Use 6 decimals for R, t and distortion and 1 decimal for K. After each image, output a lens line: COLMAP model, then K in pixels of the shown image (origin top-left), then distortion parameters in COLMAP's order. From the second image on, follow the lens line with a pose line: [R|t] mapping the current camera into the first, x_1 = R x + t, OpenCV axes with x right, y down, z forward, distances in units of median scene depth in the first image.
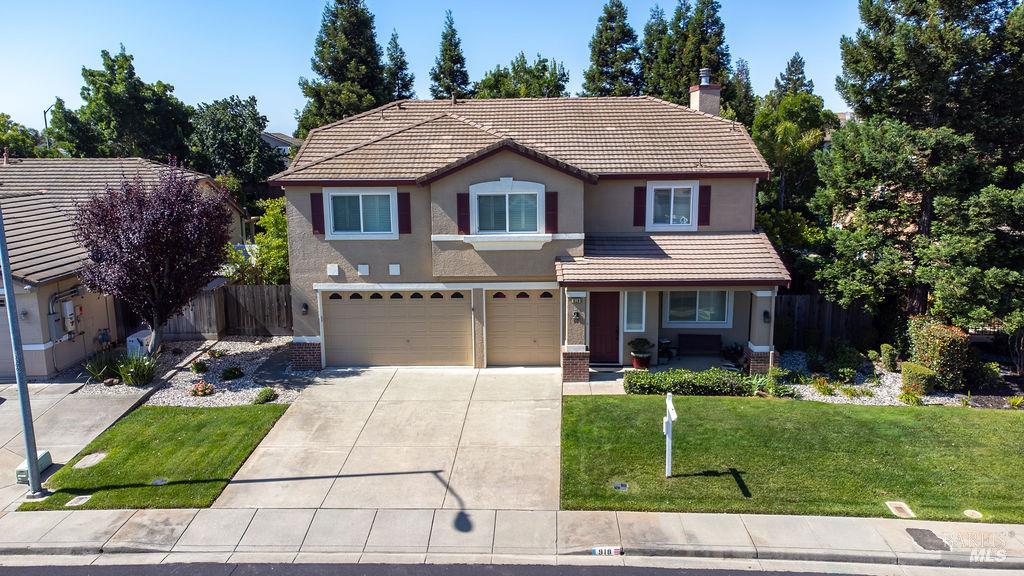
lens RADIAL K [[739.7, 0, 512.0], [0, 739.7, 288.0], [0, 0, 1]] dist [0.011076, 0.047850]
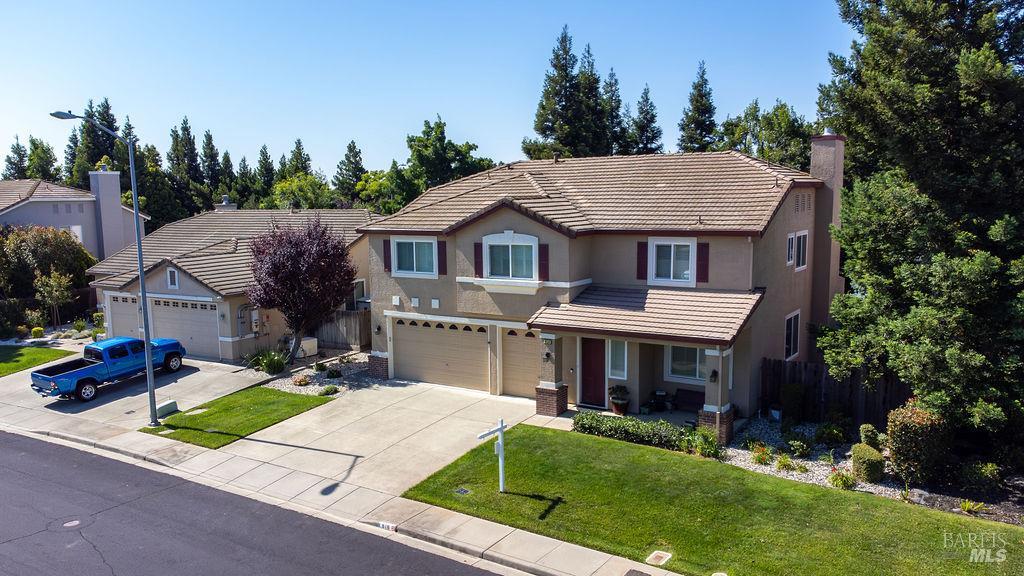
lens RADIAL K [[773.3, 0, 508.8], [0, 773.3, 322.2], [0, 0, 1]] dist [0.029098, 0.000252]
pose [[0.860291, 0.082163, -0.503139, 0.608038], [-0.093329, 0.995631, 0.003010, -0.010320], [0.501188, 0.044368, 0.864200, -0.036141]]
